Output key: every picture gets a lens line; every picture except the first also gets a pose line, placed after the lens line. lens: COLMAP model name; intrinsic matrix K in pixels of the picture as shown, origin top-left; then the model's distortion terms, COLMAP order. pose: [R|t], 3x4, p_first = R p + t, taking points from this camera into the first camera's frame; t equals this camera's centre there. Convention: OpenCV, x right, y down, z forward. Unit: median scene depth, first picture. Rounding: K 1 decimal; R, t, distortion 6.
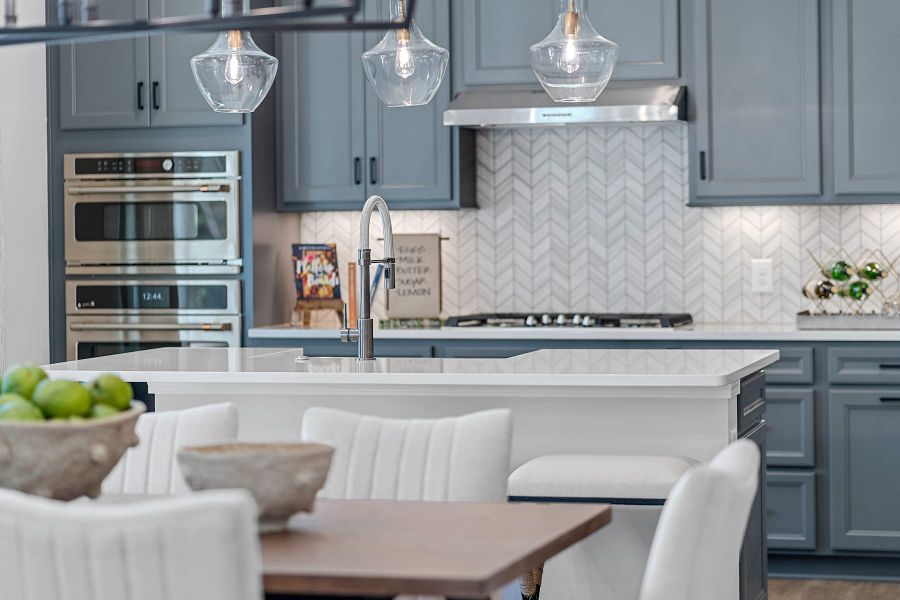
lens RADIAL K [[2263.8, 0, 442.1], [0, 2263.8, 255.3], [0, 0, 1]] dist [0.040006, 0.000000]
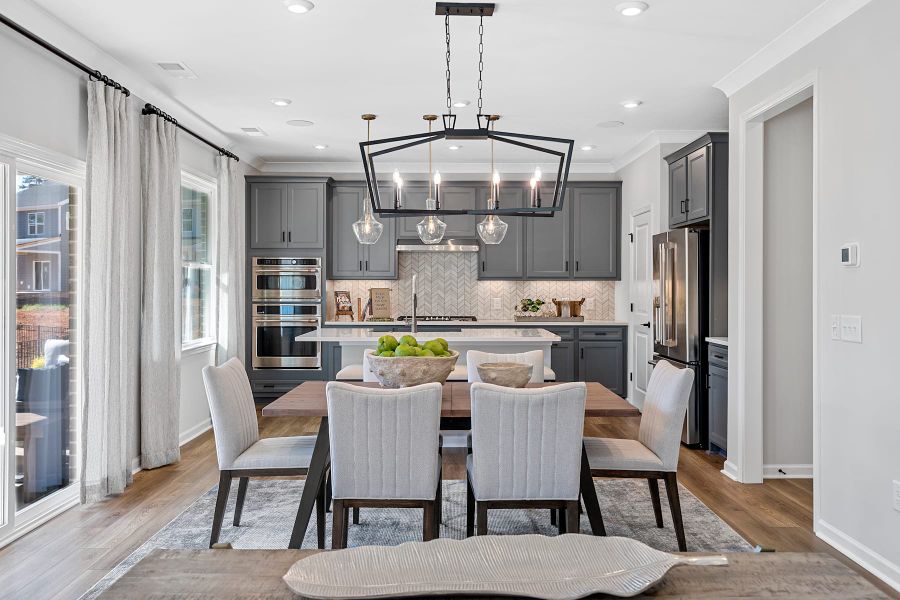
lens RADIAL K [[758.2, 0, 459.2], [0, 758.2, 284.4], [0, 0, 1]] dist [0.040922, -0.026517]
pose [[0.957599, 0.013653, 0.287779, -0.193203], [-0.008907, 0.999802, -0.017795, 0.001907], [-0.287965, 0.014477, 0.957531, 0.060297]]
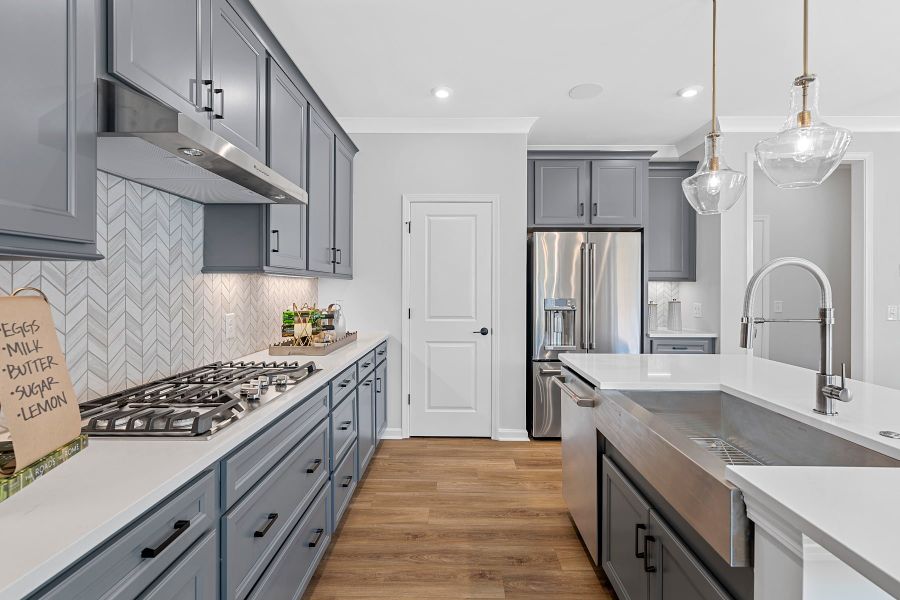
lens RADIAL K [[415.1, 0, 451.8], [0, 415.1, 288.2], [0, 0, 1]] dist [-0.003350, 0.001750]
pose [[-0.250358, 0.008811, 0.968113, -0.132697], [0.009406, 0.999934, -0.006669, -0.010282], [-0.968108, 0.007436, -0.250424, 0.930872]]
